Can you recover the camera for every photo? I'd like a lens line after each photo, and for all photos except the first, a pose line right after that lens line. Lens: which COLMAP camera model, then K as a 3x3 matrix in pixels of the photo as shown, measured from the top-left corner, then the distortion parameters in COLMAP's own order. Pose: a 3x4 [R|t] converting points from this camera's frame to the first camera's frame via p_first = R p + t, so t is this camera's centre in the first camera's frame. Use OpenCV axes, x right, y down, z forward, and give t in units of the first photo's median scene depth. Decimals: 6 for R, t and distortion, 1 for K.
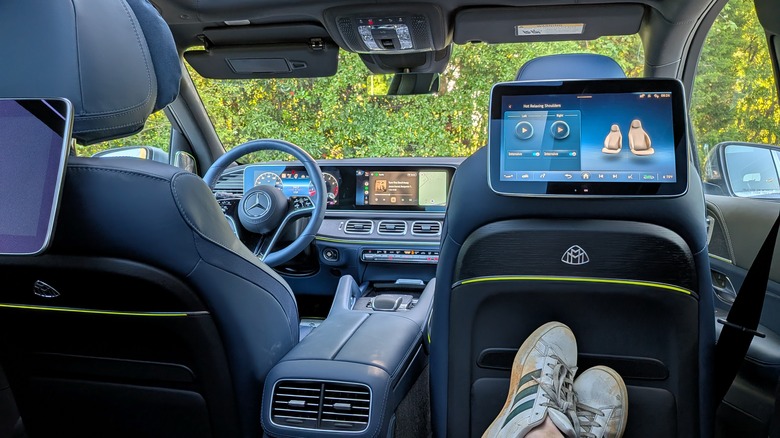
lens RADIAL K [[607.3, 0, 390.0], [0, 607.3, 219.0], [0, 0, 1]] dist [0.060060, -0.001507]
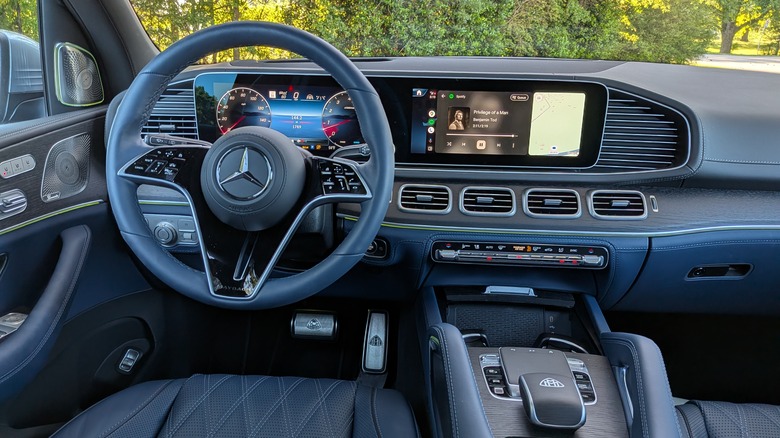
lens RADIAL K [[607.3, 0, 390.0], [0, 607.3, 219.0], [0, 0, 1]] dist [0.060060, -0.001507]
pose [[0.994182, -0.007525, 0.107454, -0.136337], [-0.010550, 0.985958, 0.166660, -0.056274], [-0.107199, -0.166824, 0.980142, 0.465087]]
